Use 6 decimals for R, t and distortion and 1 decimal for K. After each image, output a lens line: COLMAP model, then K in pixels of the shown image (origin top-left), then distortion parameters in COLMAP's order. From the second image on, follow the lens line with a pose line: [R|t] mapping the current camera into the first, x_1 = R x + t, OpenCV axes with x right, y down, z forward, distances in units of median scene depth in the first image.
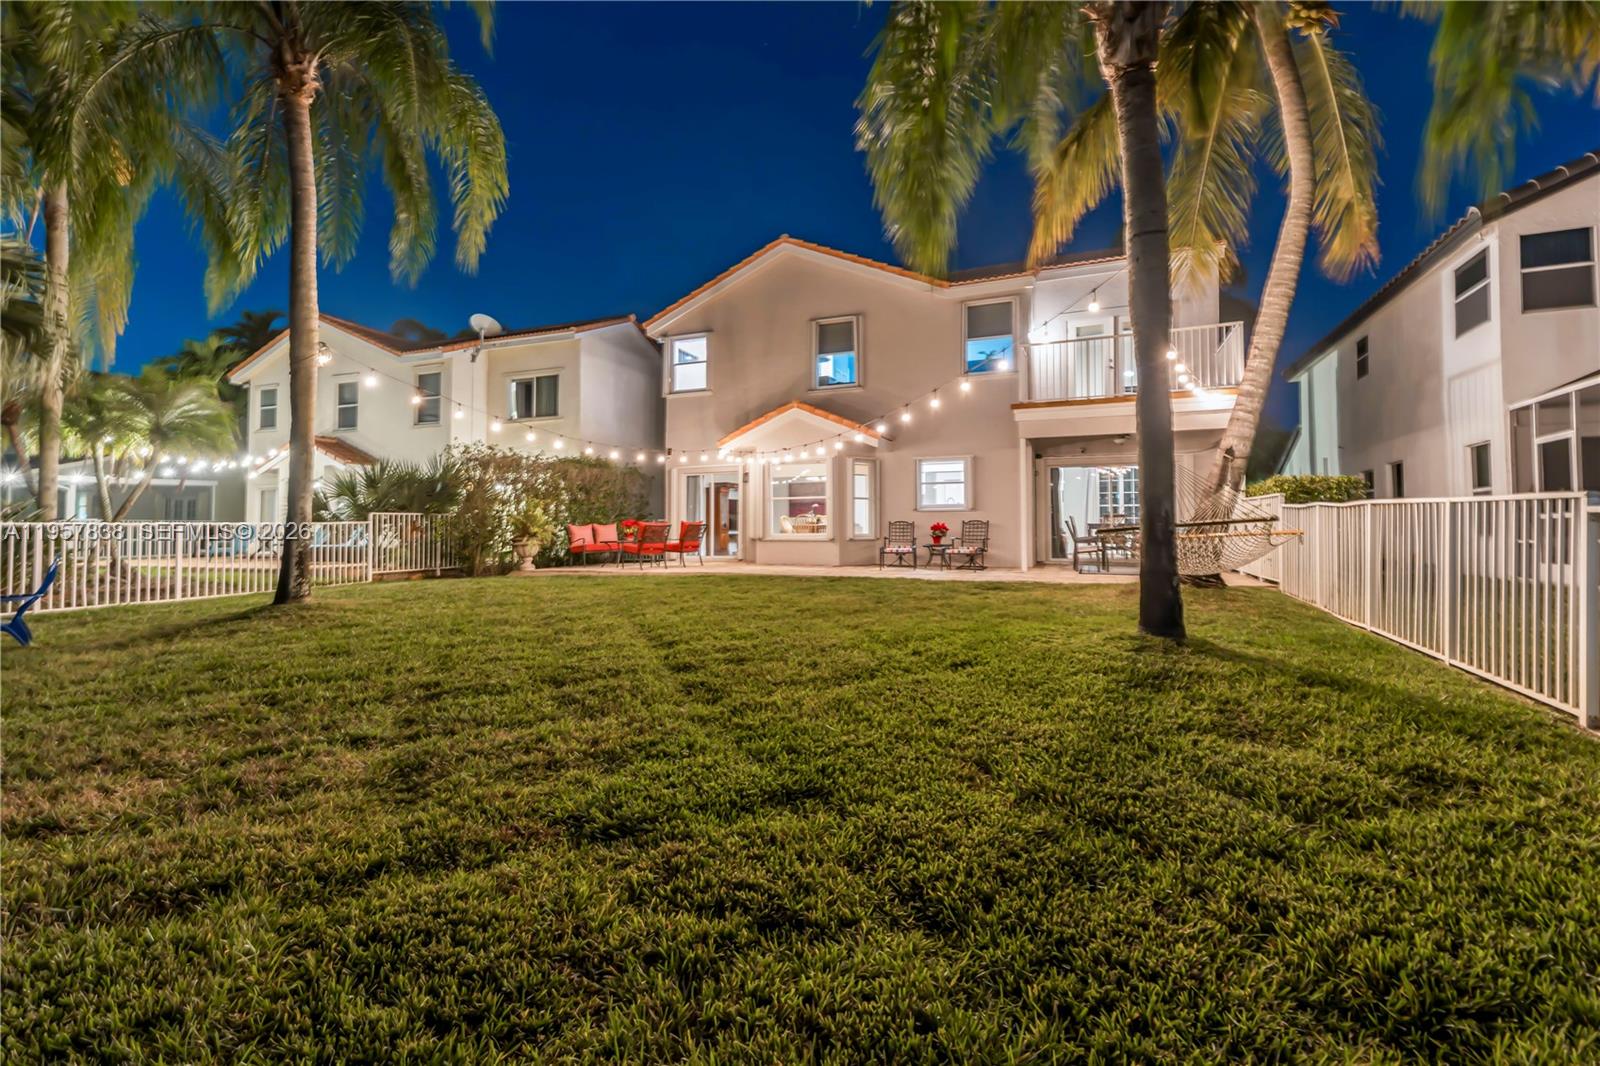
lens RADIAL K [[716.0, 0, 800.0], [0, 716.0, 533.0], [0, 0, 1]] dist [0.028205, -0.000031]
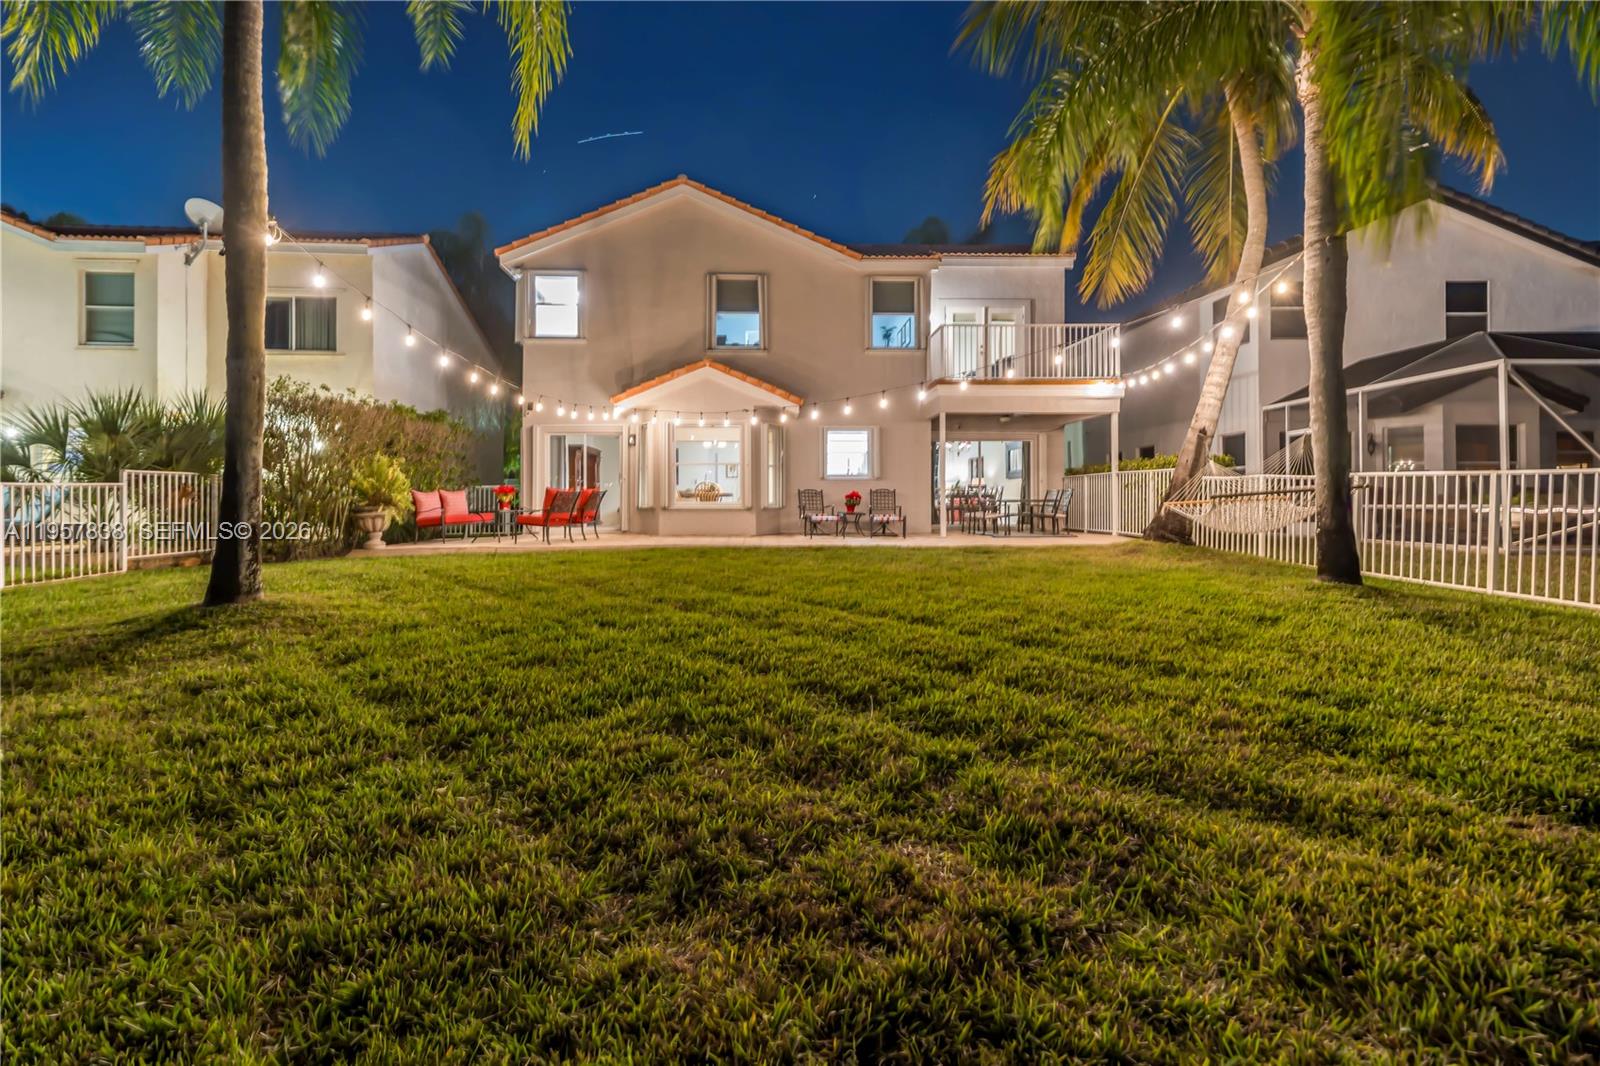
lens RADIAL K [[717.6, 0, 805.8], [0, 717.6, 521.4], [0, 0, 1]] dist [0.030395, -0.000327]
pose [[0.910149, -0.010257, 0.414154, -0.272566], [0.000866, 0.999738, 0.022857, 0.004399], [-0.414280, -0.020445, 0.909920, 0.092188]]
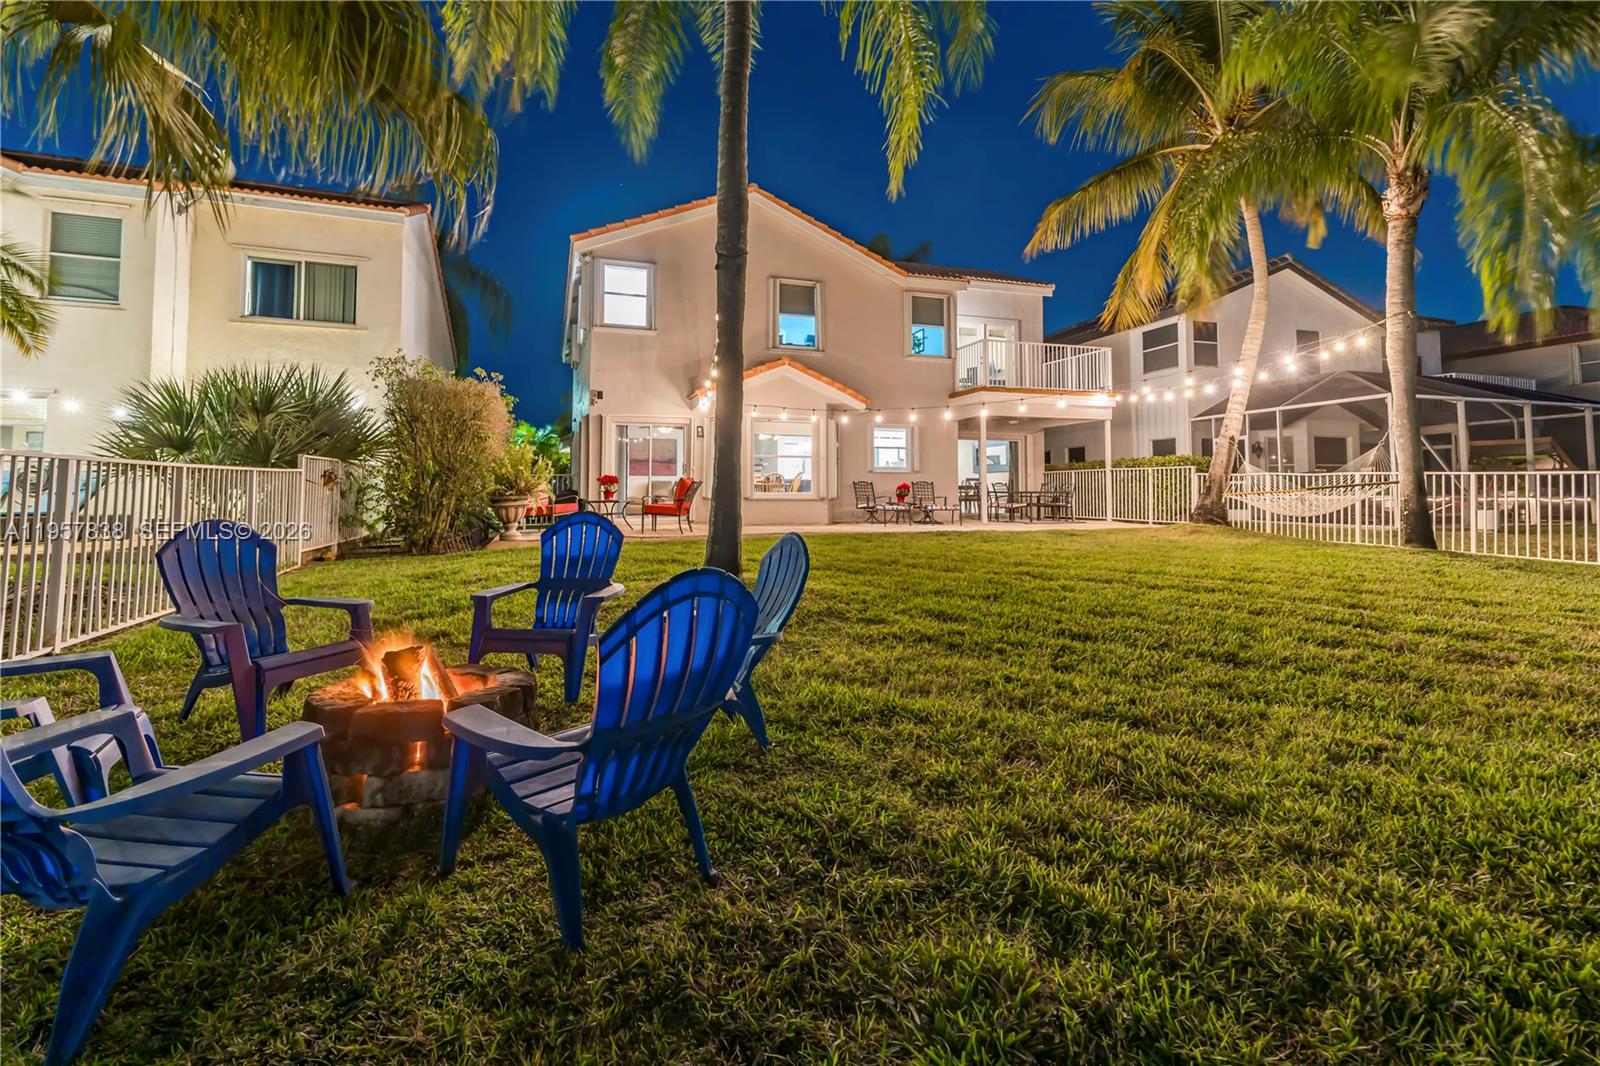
lens RADIAL K [[731.0, 0, 796.3], [0, 731.0, 494.2], [0, 0, 1]] dist [0.031036, -0.000260]
pose [[0.754319, 0.002288, 0.656504, -0.648699], [0.000311, 0.999993, -0.003843, 0.007331], [-0.656508, 0.003103, 0.754312, 0.225316]]
